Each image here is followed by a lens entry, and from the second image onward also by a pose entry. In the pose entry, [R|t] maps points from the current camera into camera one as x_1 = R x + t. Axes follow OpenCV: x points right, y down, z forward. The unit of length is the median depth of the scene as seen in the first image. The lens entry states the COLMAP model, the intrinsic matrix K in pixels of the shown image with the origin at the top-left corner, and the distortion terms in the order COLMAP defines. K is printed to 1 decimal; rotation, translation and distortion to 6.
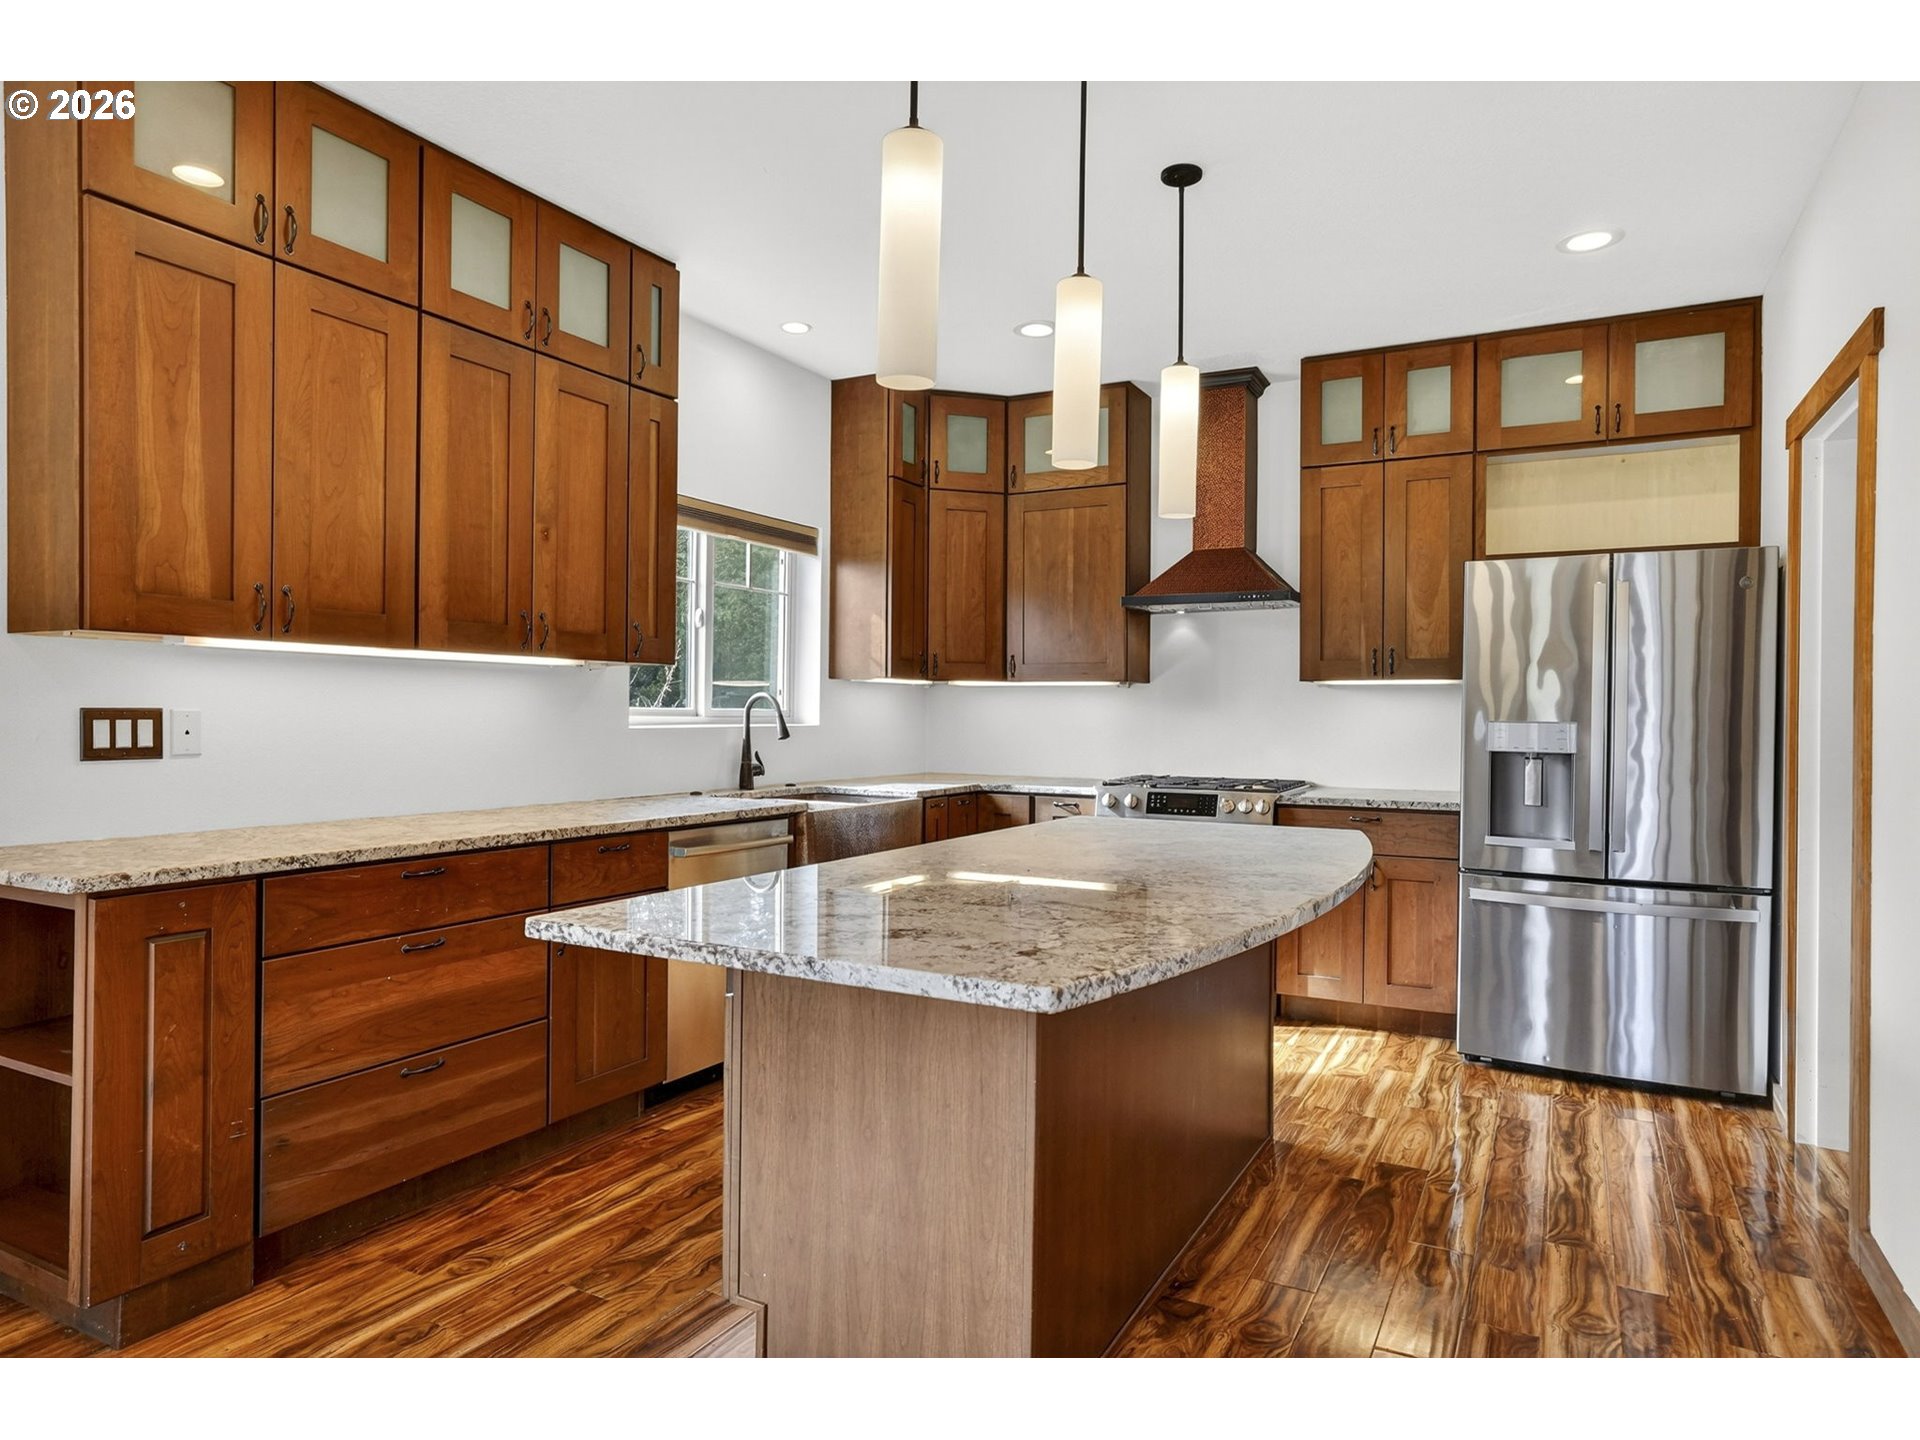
lens RADIAL K [[1163.7, 0, 960.0], [0, 1163.7, 720.0], [0, 0, 1]] dist [0.000491, 0.000000]
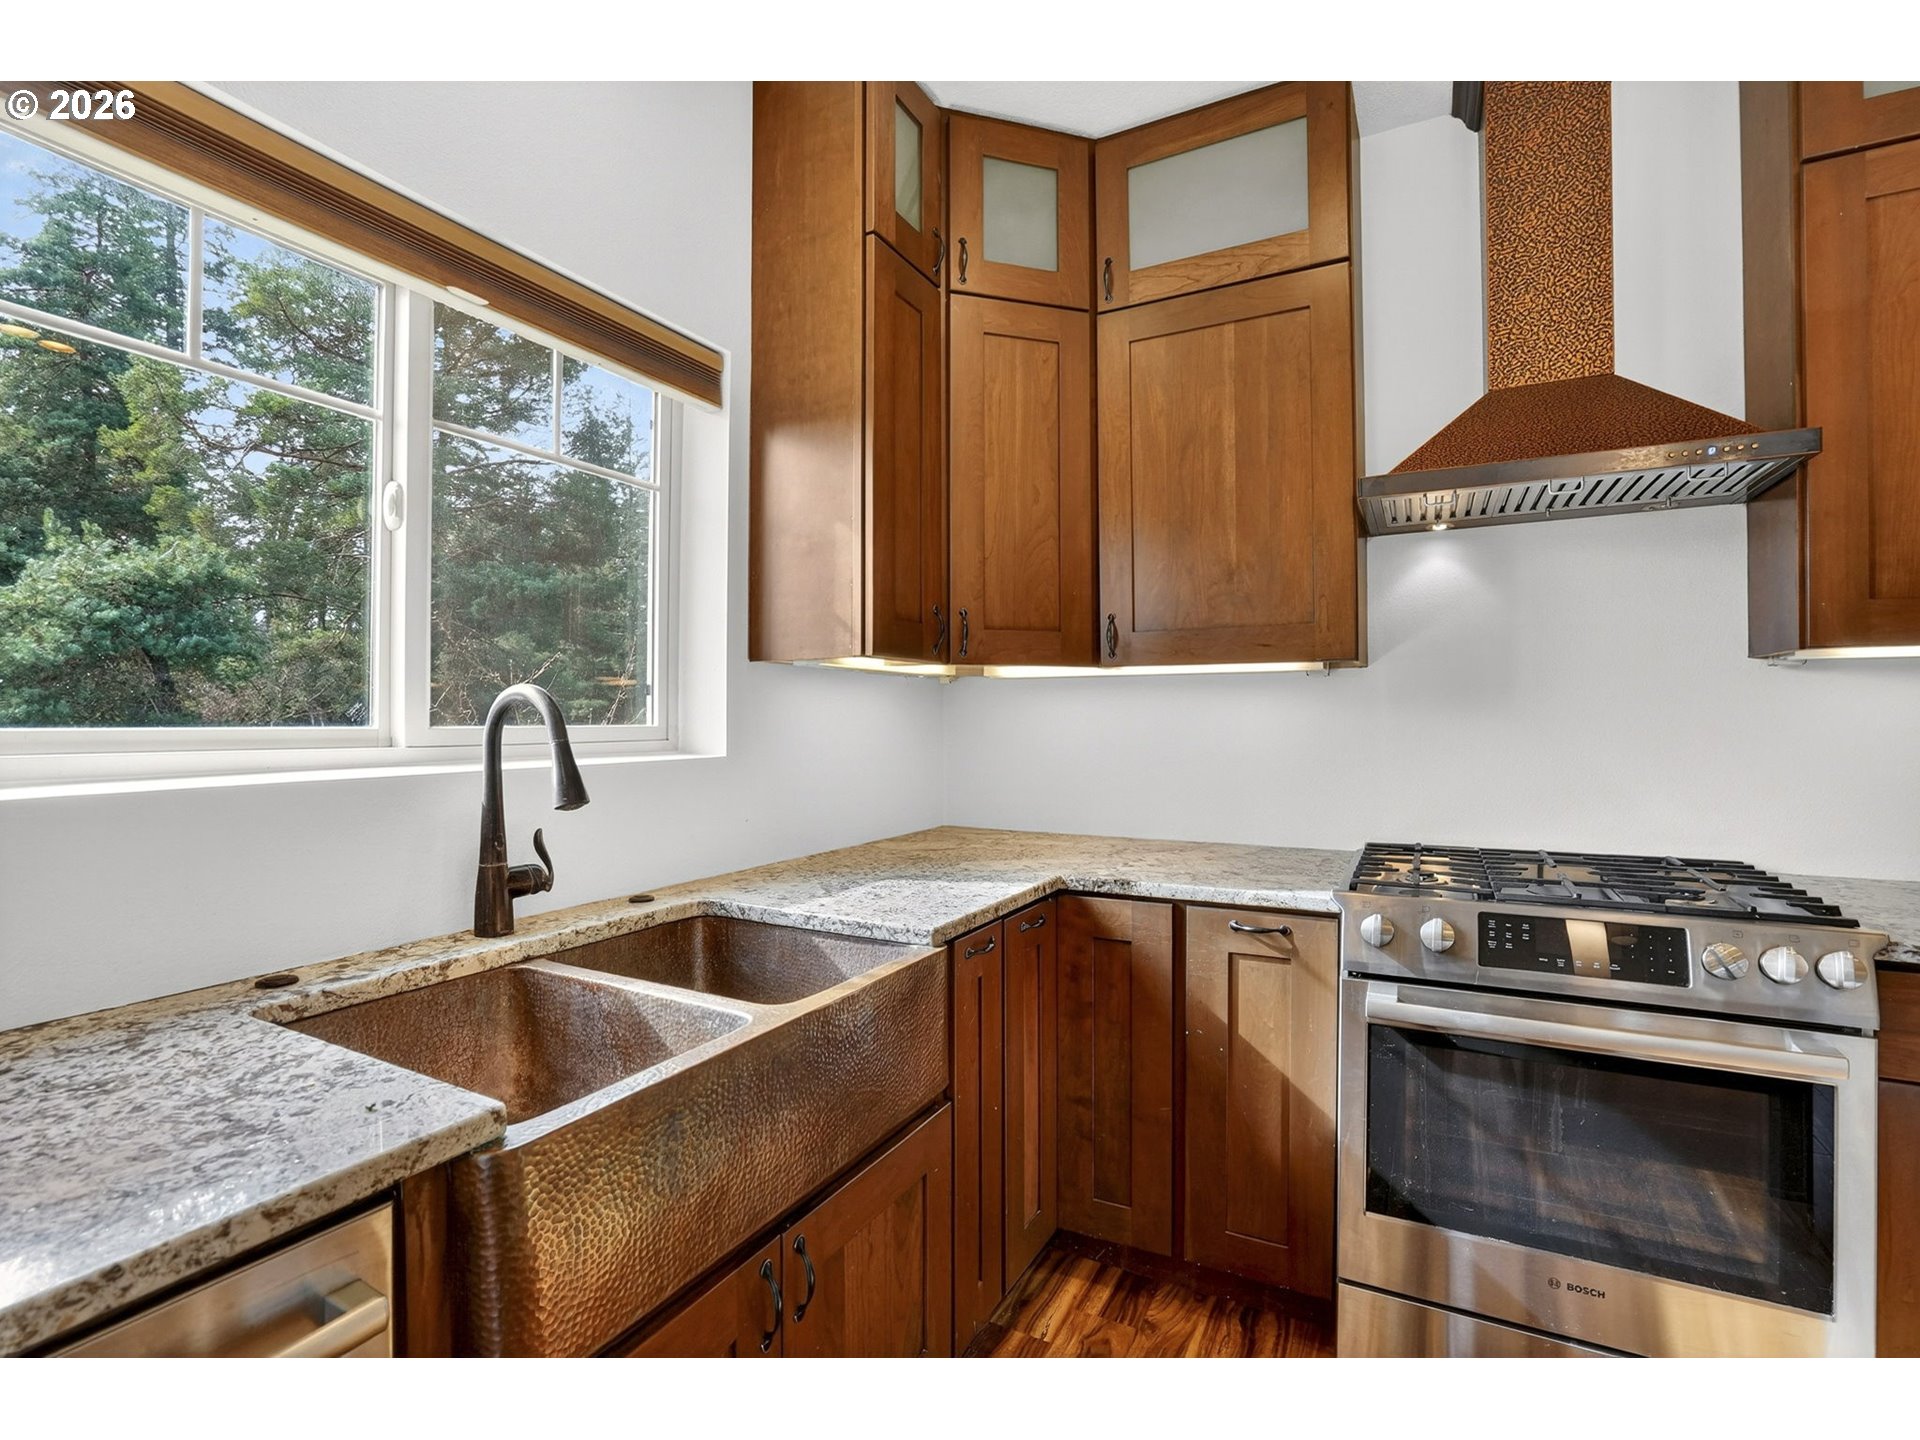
lens RADIAL K [[958.3, 0, 960.0], [0, 958.3, 720.0], [0, 0, 1]] dist [-0.067383, -0.000001]
pose [[0.999927, -0.010420, -0.006098, -0.021569], [0.010376, 0.999920, -0.007187, -0.006913], [0.006172, 0.007124, 0.999956, 0.596816]]
